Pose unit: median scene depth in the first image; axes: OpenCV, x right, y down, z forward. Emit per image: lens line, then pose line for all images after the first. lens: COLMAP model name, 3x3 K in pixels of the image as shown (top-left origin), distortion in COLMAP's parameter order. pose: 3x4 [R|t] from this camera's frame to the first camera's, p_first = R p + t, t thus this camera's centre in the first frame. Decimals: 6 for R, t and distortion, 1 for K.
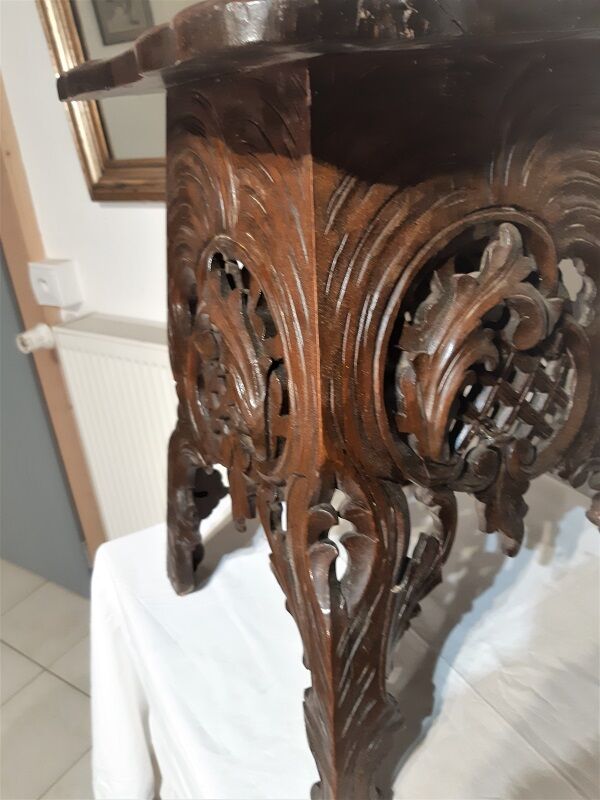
lens RADIAL K [[623.0, 0, 300.0], [0, 623.0, 400.0], [0, 0, 1]] dist [0.057450, -0.146346]
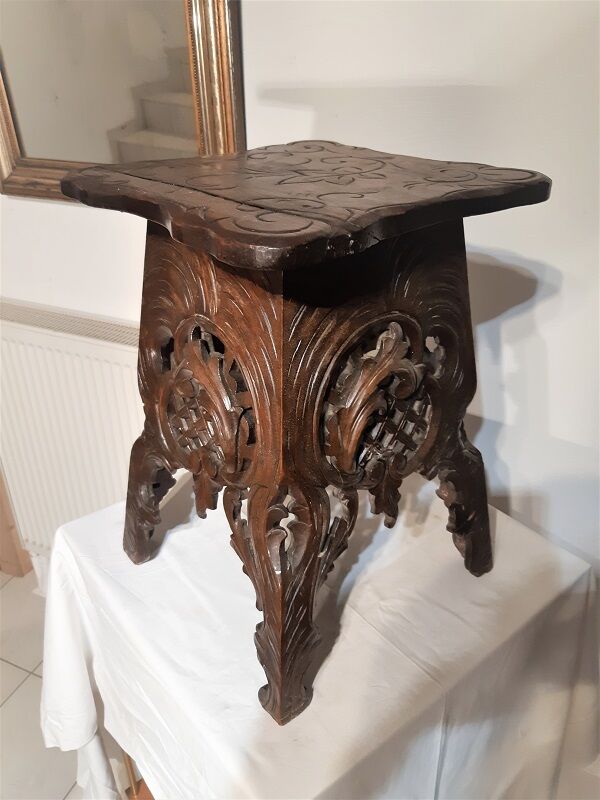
lens RADIAL K [[631.6, 0, 298.1], [0, 631.6, 388.6], [0, 0, 1]] dist [0.083353, -0.199147]
pose [[0.977010, -0.003165, 0.213172, -0.230201], [-0.010554, 0.997946, 0.063190, -0.202612], [-0.212934, -0.063987, 0.974969, -0.481008]]
